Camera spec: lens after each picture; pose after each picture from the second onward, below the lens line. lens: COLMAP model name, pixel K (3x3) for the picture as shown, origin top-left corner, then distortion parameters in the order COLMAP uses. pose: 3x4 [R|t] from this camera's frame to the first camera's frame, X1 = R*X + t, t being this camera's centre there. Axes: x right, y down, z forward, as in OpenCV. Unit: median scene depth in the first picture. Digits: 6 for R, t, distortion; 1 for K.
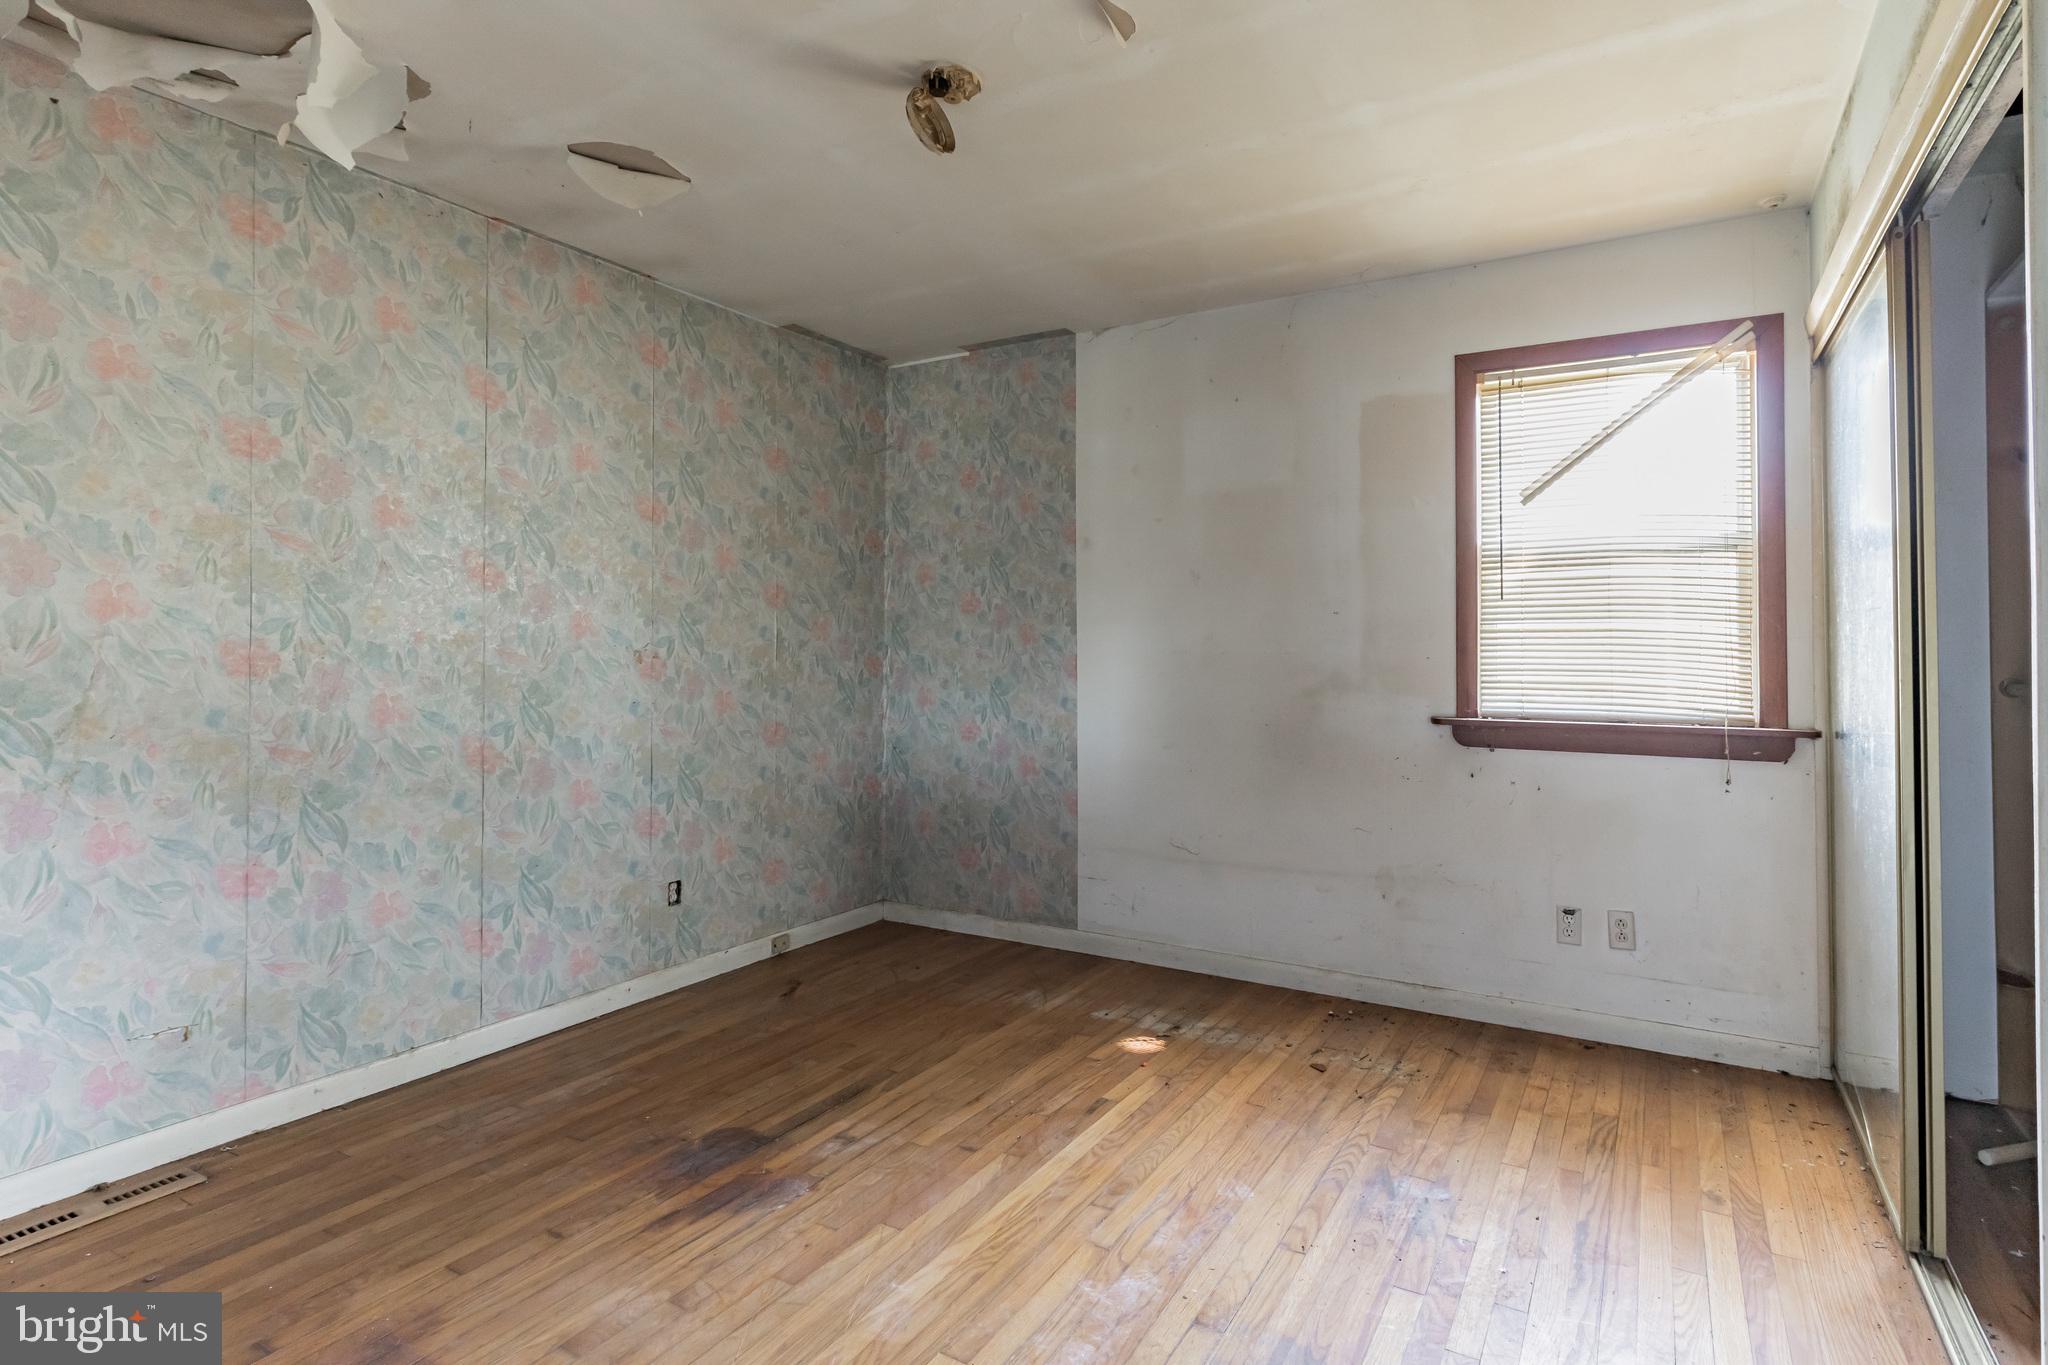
lens RADIAL K [[959.0, 0, 1160.2], [0, 959.0, 645.0], [0, 0, 1]] dist [-0.000699, -0.000255]
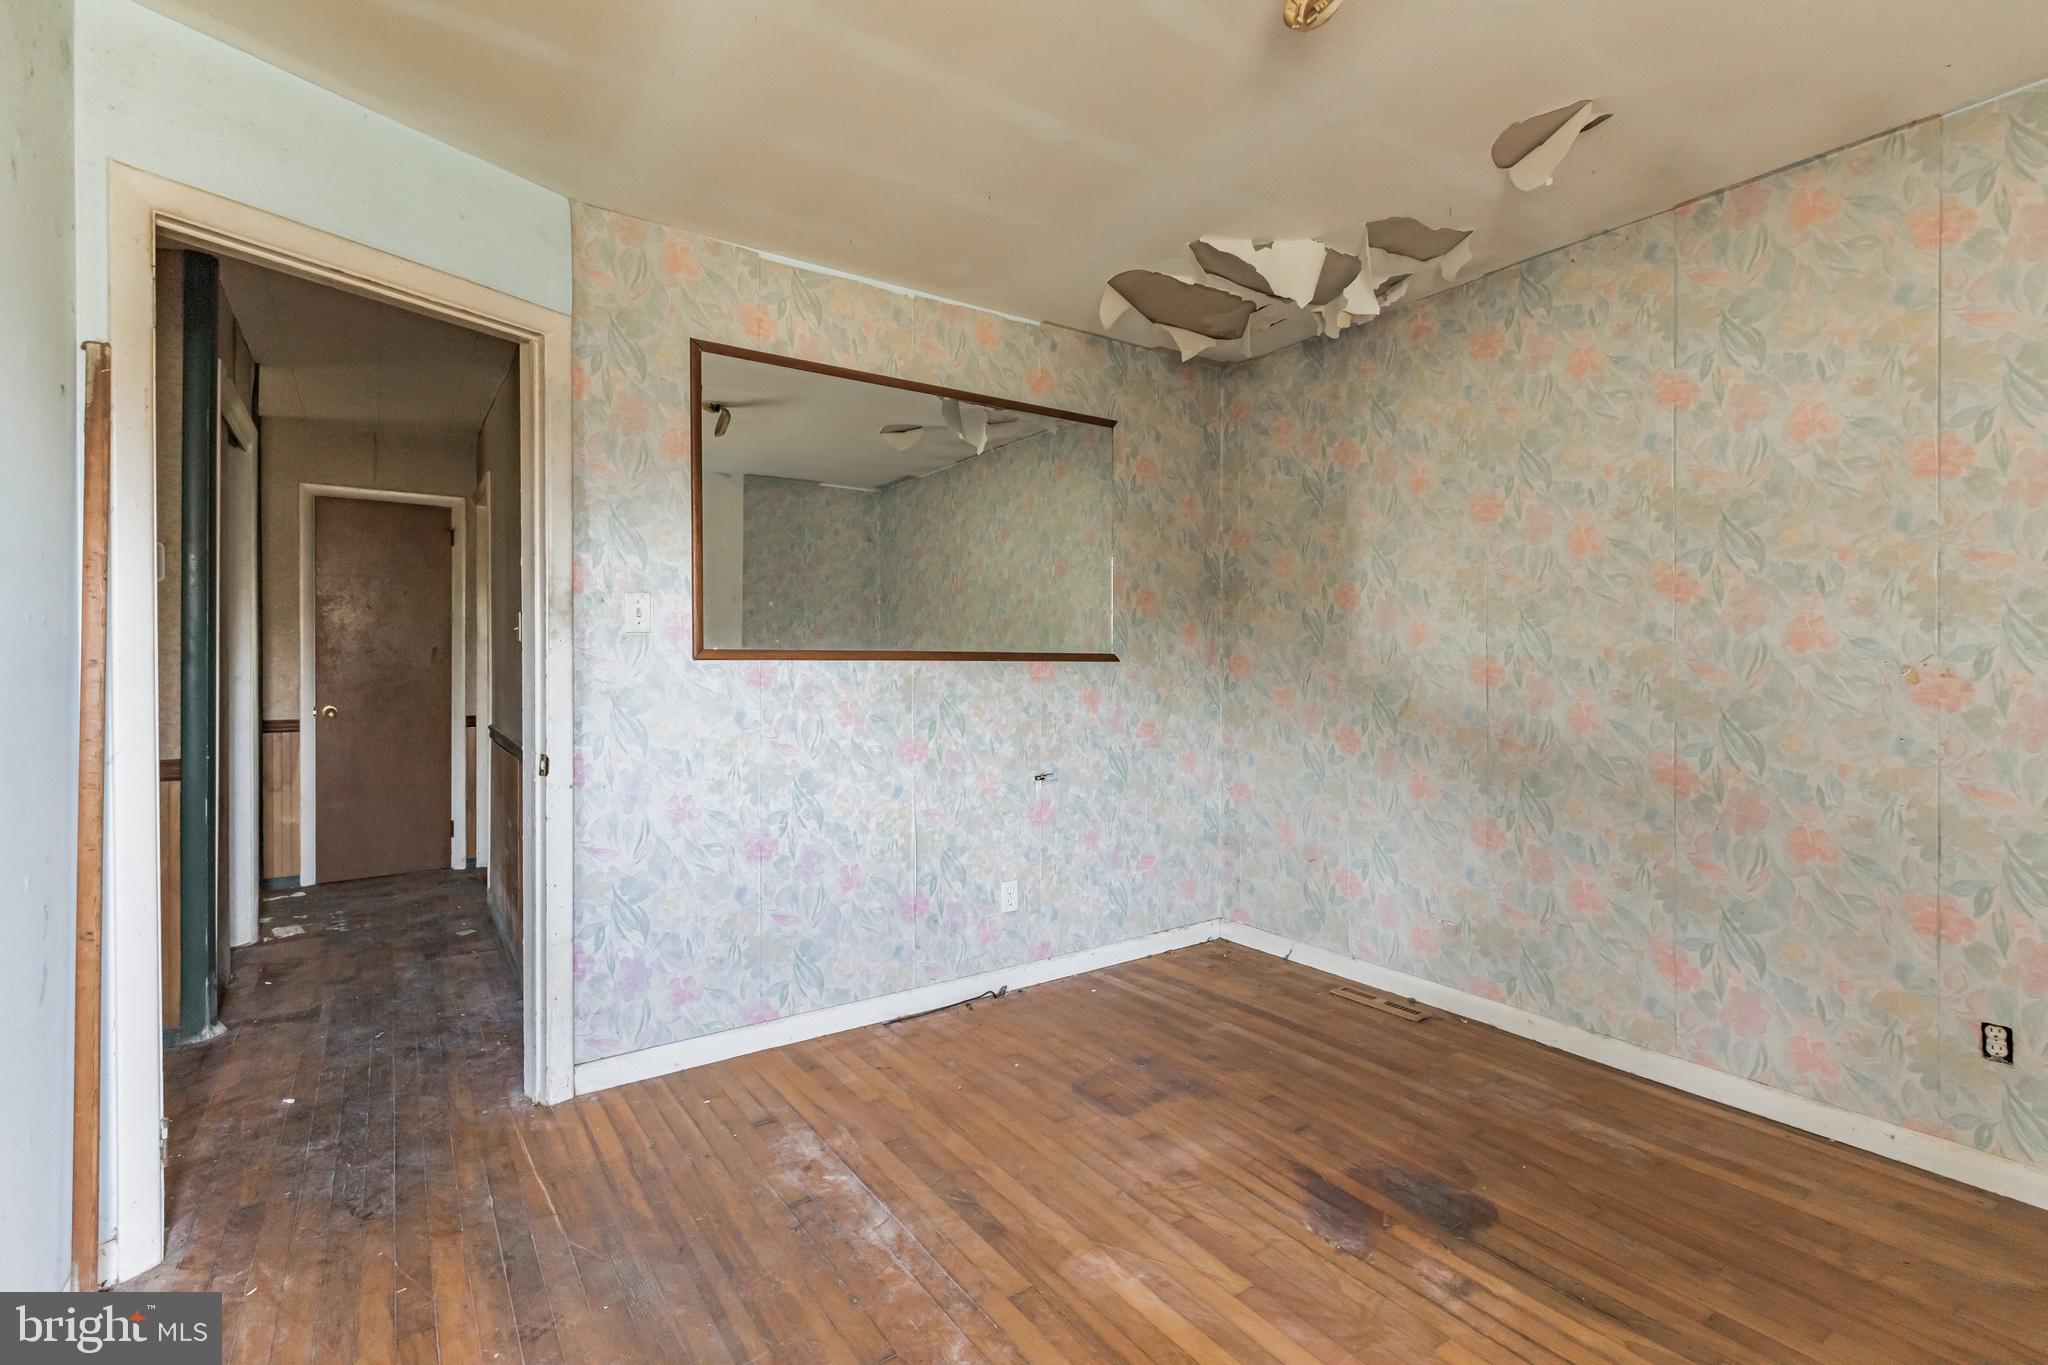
lens RADIAL K [[927.3, 0, 1024.0], [0, 927.3, 682.5], [0, 0, 1]] dist [-0.000035, -0.000470]
pose [[-0.473966, 0.015921, -0.880399, 0.492730], [0.003088, 0.999860, 0.016418, 0.006600], [0.880538, 0.005063, -0.473949, 1.023339]]
